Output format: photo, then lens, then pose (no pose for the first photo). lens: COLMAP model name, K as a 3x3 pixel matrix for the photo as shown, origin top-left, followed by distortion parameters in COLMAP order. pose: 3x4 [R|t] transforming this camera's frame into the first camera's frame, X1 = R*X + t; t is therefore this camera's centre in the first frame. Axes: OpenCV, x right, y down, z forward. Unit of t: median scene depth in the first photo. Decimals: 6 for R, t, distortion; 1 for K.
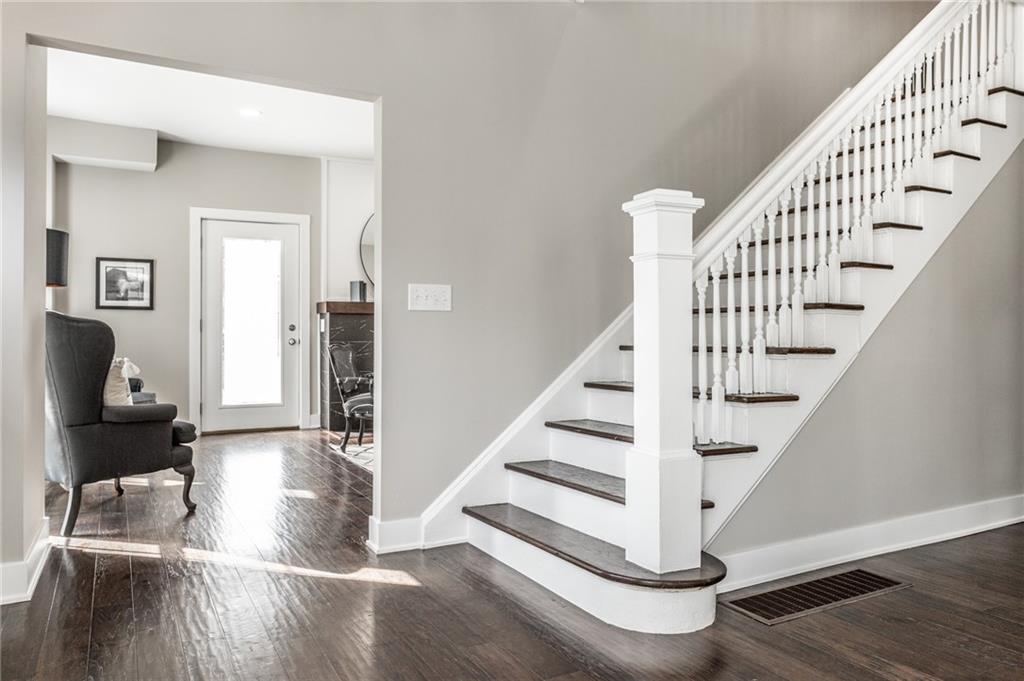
lens RADIAL K [[723.8, 0, 509.3], [0, 723.8, 338.3], [0, 0, 1]] dist [-0.013795, -0.001138]
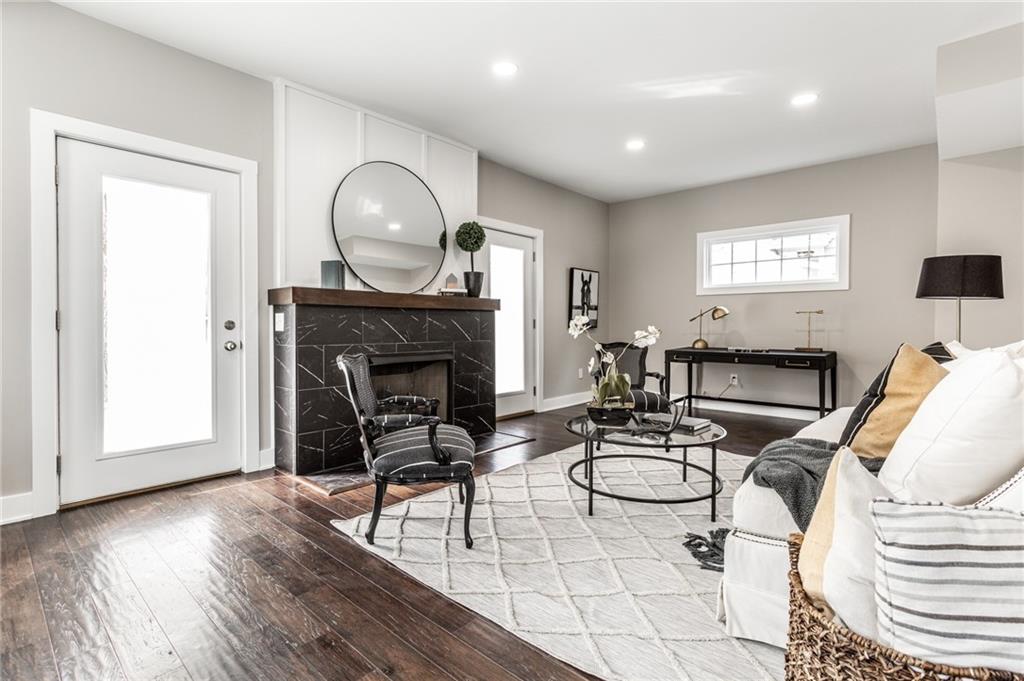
lens RADIAL K [[487.3, 0, 513.8], [0, 487.3, 336.3], [0, 0, 1]] dist [0.009305, -0.001290]
pose [[0.943819, -0.001828, 0.330457, -0.201377], [-0.001439, 0.999952, 0.009641, -0.009008], [-0.330459, -0.009574, 0.943772, 0.482350]]
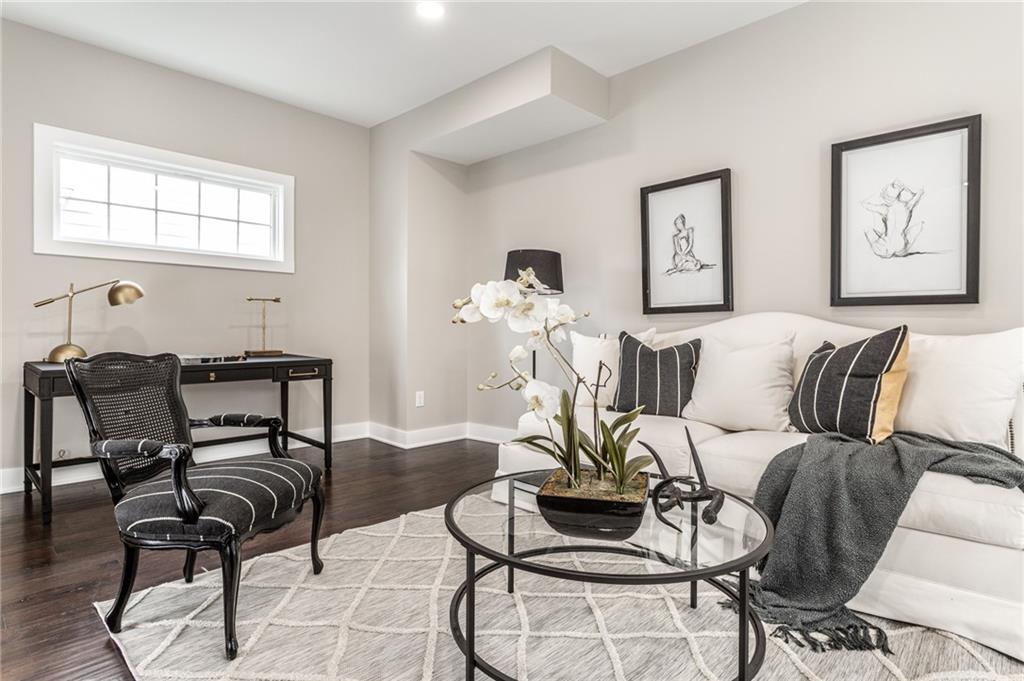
lens RADIAL K [[540.3, 0, 509.0], [0, 540.3, 333.7], [0, 0, 1]] dist [-0.005863, -0.000476]
pose [[-0.269669, -0.009405, 0.962907, -0.193058], [0.003235, 0.999938, 0.010672, -0.008807], [-0.962948, 0.005993, -0.269622, 0.572951]]
